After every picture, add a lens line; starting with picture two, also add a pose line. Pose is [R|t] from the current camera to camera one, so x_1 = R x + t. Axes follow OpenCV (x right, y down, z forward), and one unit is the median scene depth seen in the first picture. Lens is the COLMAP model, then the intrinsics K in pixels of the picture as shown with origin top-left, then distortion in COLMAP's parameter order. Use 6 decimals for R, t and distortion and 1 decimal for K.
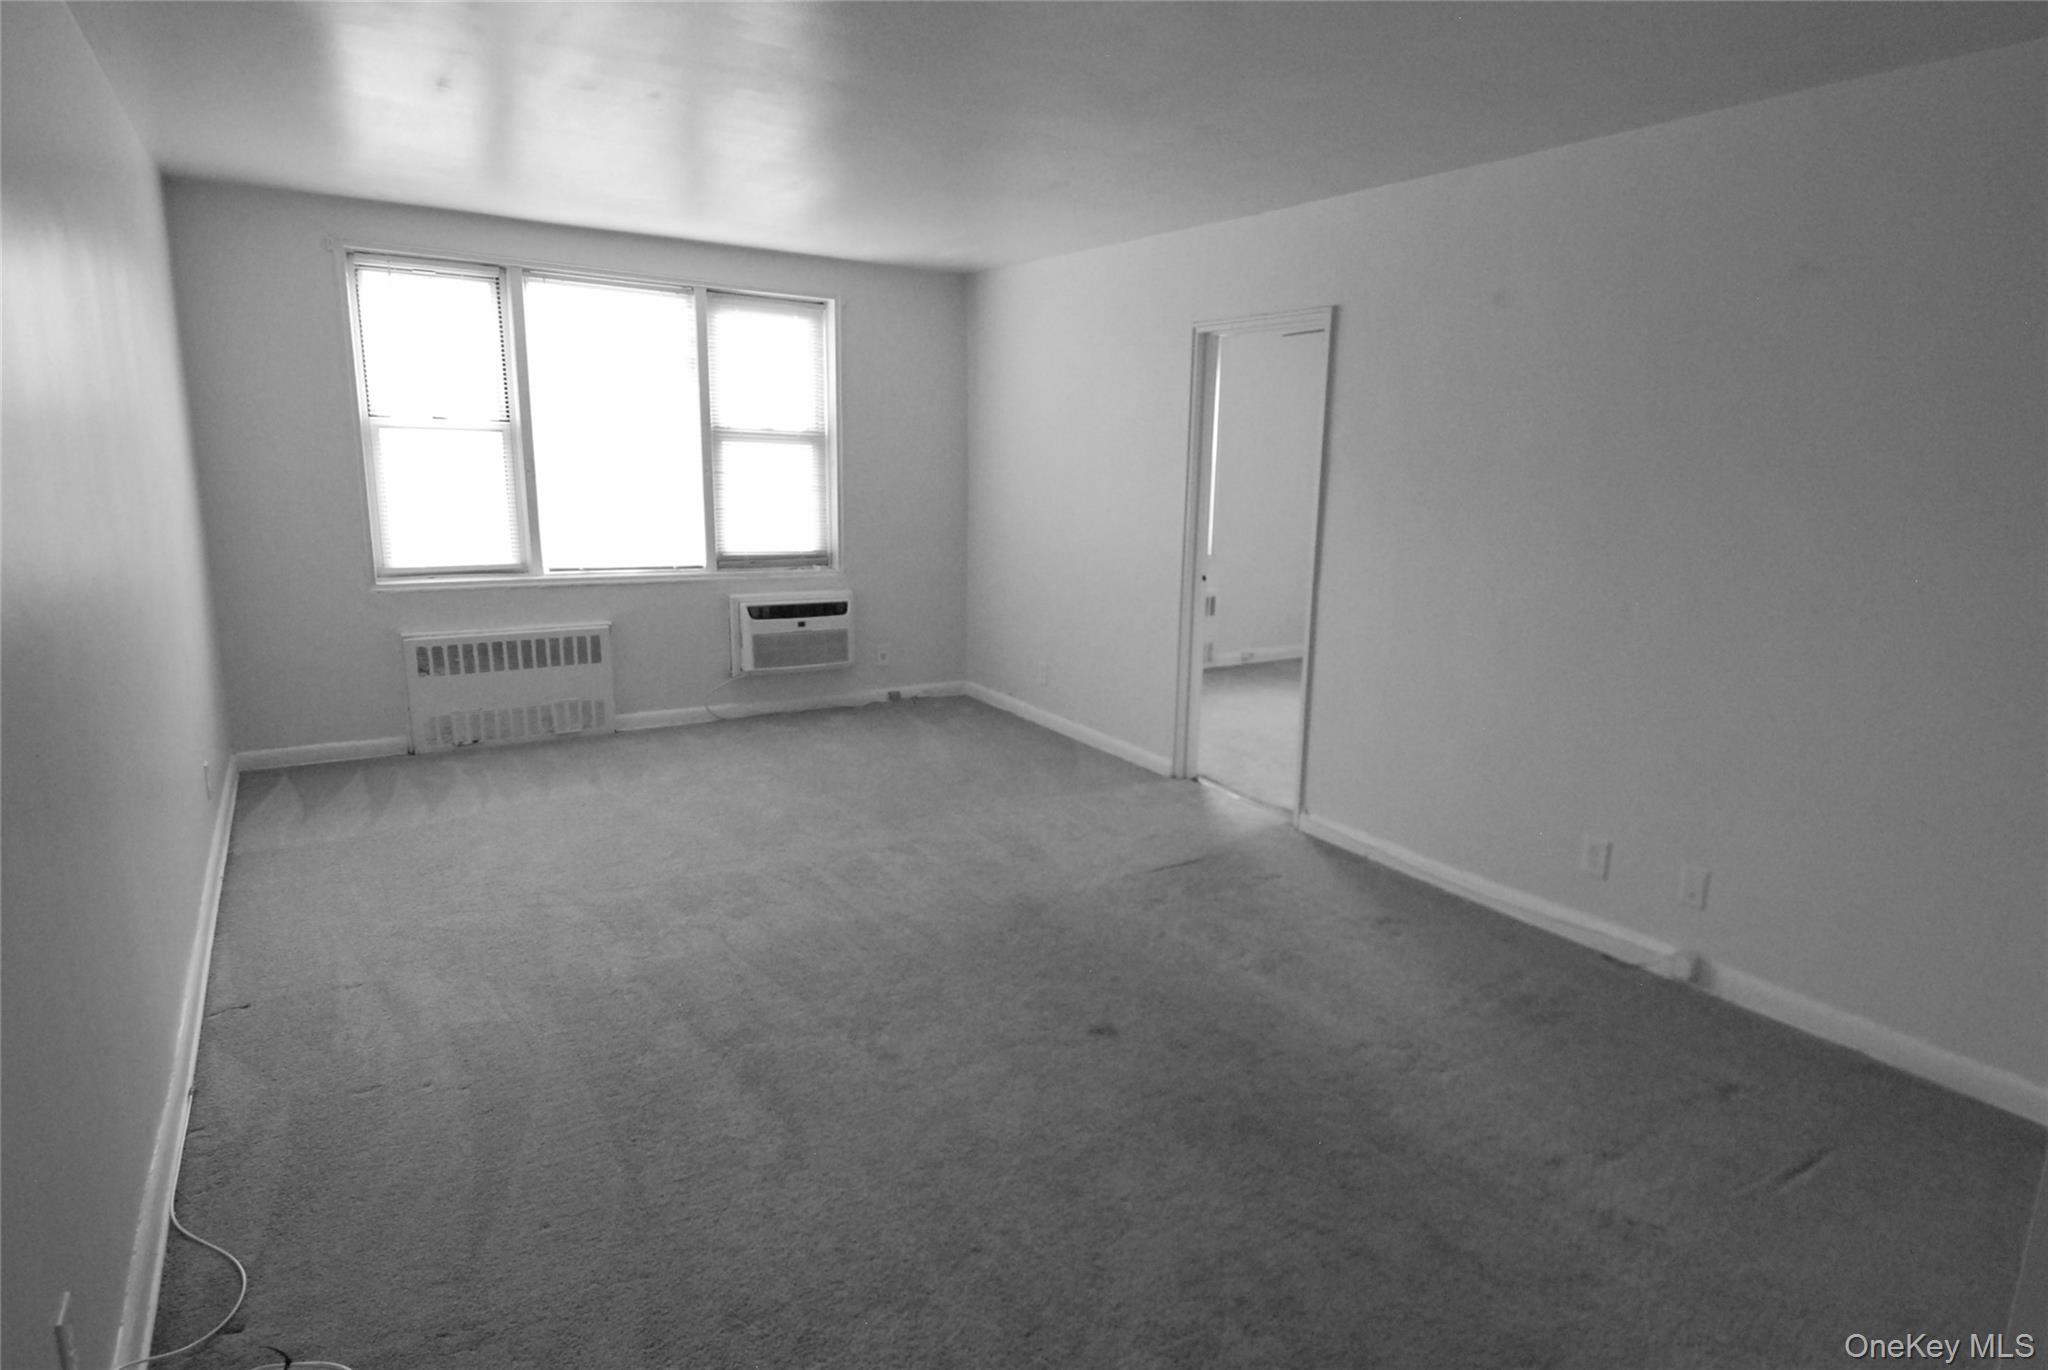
lens RADIAL K [[1145.8, 0, 1020.2], [0, 1145.8, 697.1], [0, 0, 1]] dist [-0.013310, -0.000324]
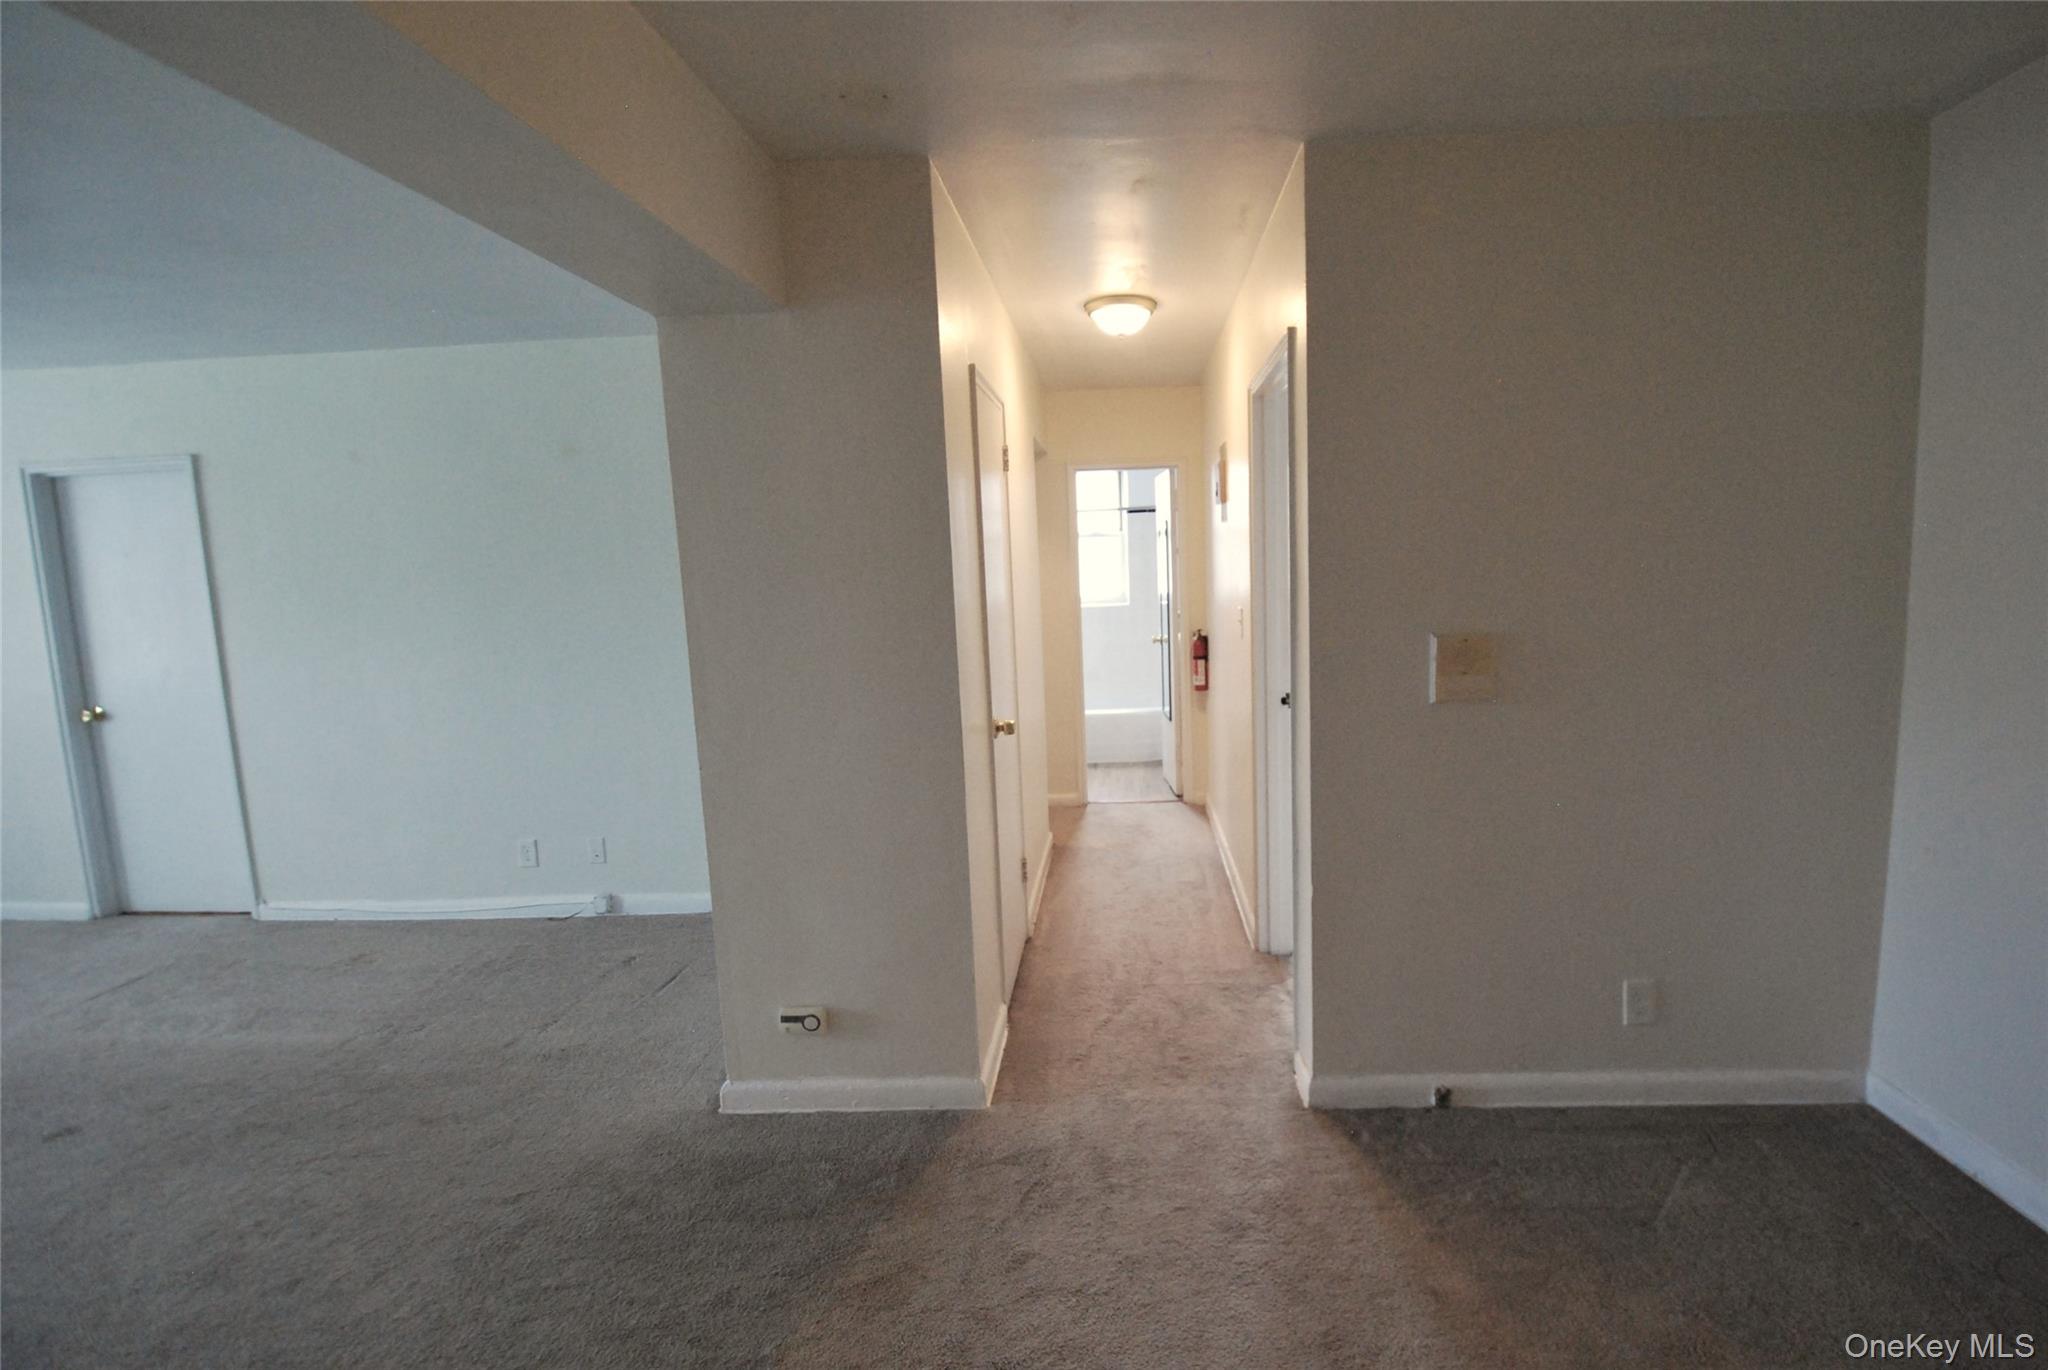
lens RADIAL K [[968.1, 0, 1112.9], [0, 968.1, 669.1], [0, 0, 1]] dist [-0.008169, -0.008475]
pose [[0.544019, -0.137458, 0.827737, -0.029448], [0.217864, 0.975797, 0.018857, 0.037079], [-0.810295, 0.170076, 0.560799, -0.176811]]
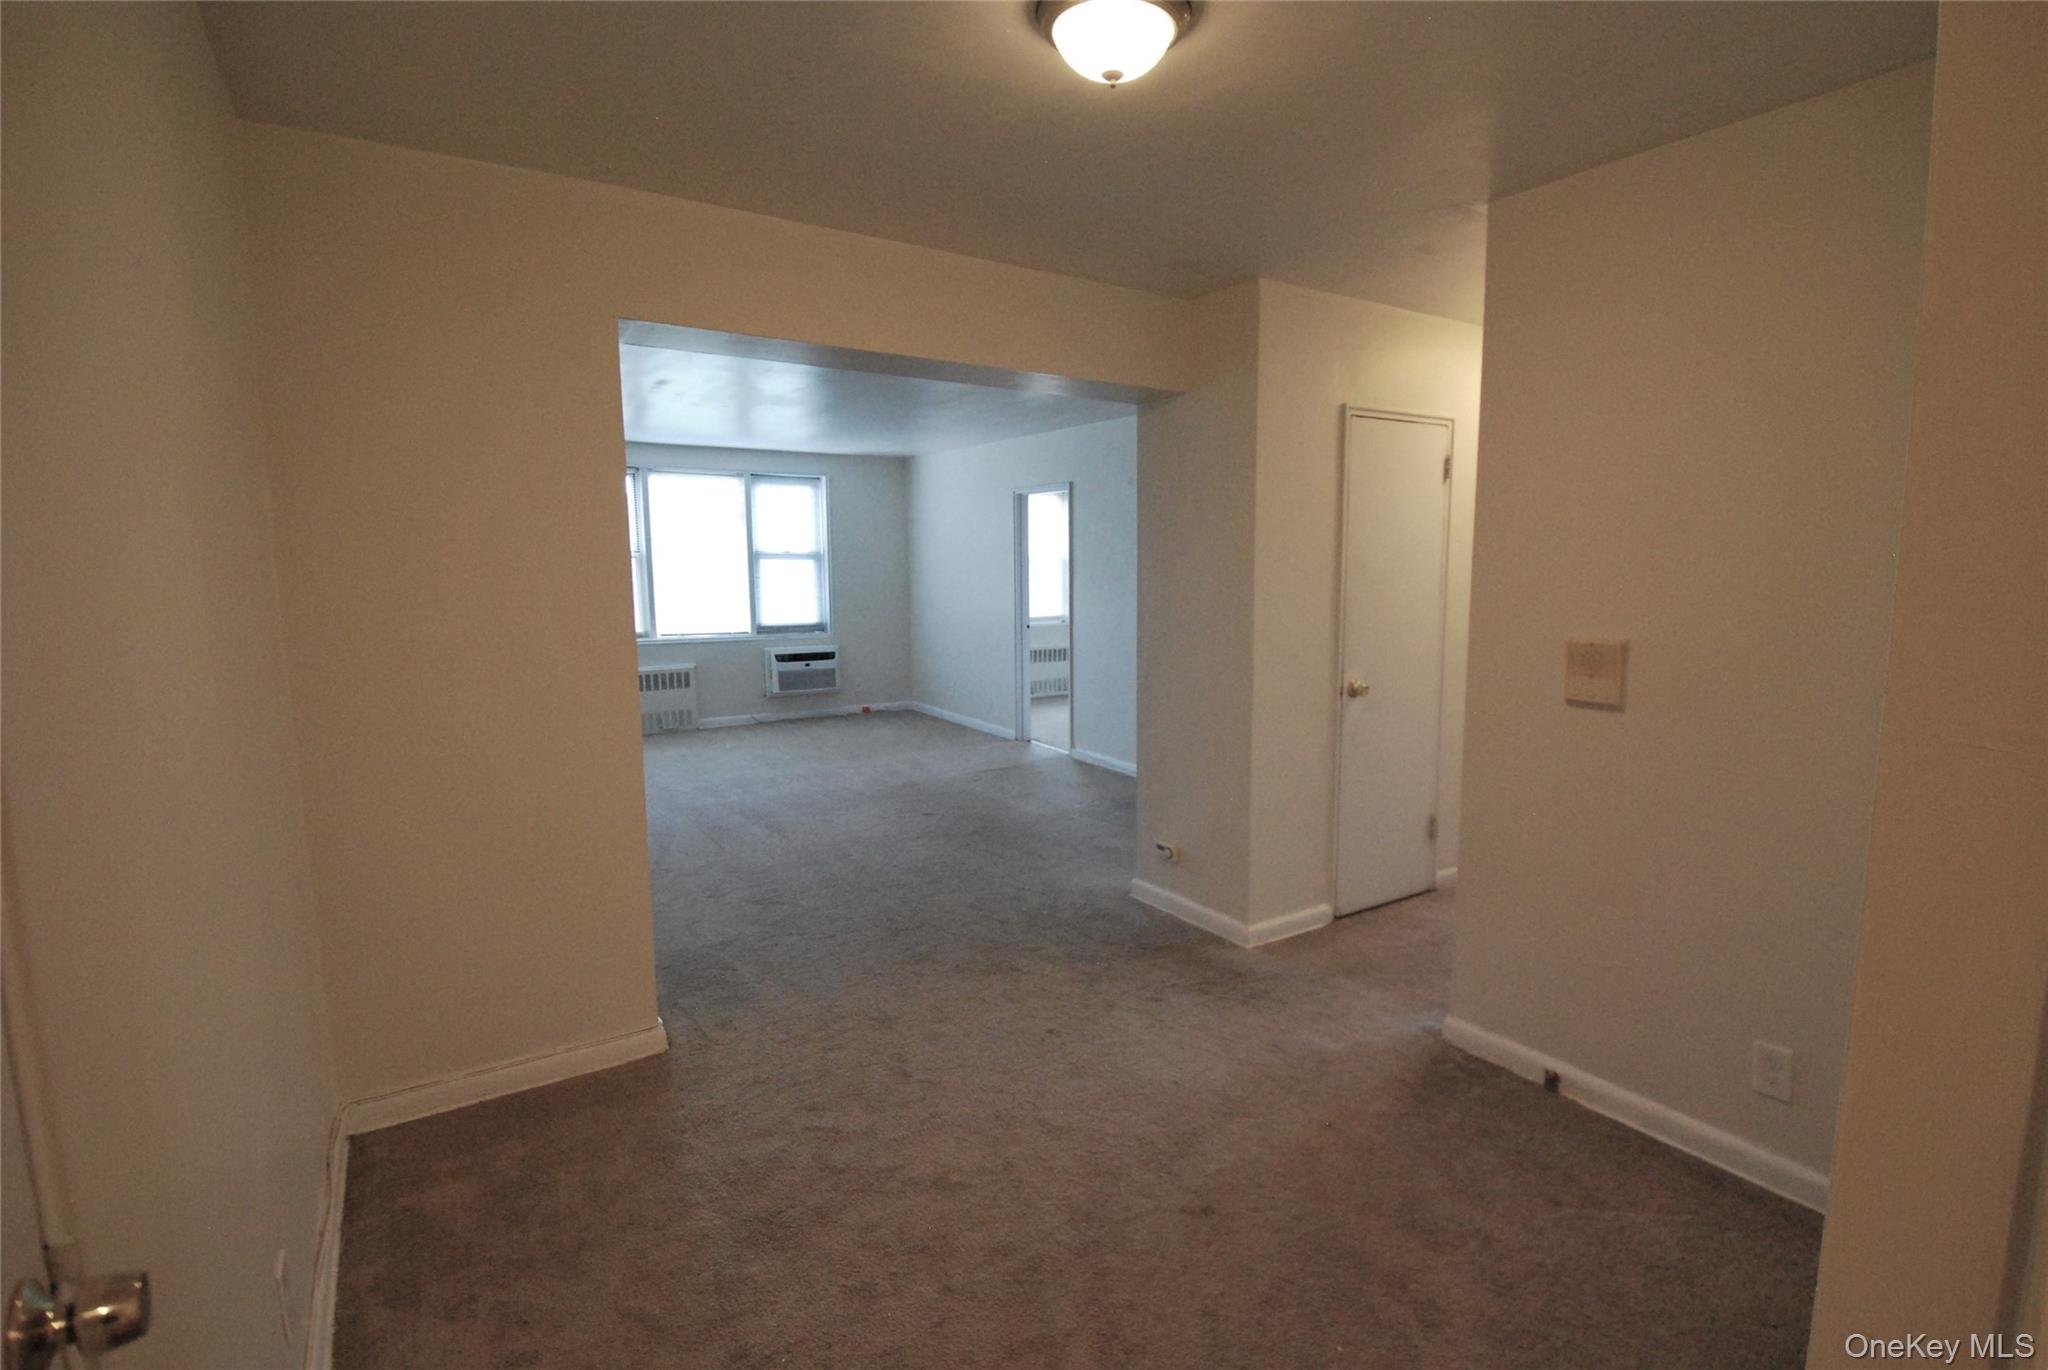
lens RADIAL K [[1003.3, 0, 1027.4], [0, 1003.3, 678.7], [0, 0, 1]] dist [-0.012131, -0.000057]
pose [[0.999582, -0.028890, -0.001059, 0.146026], [0.028657, 0.995021, -0.095455, 0.116511], [0.003811, 0.095385, 0.995433, -0.509293]]
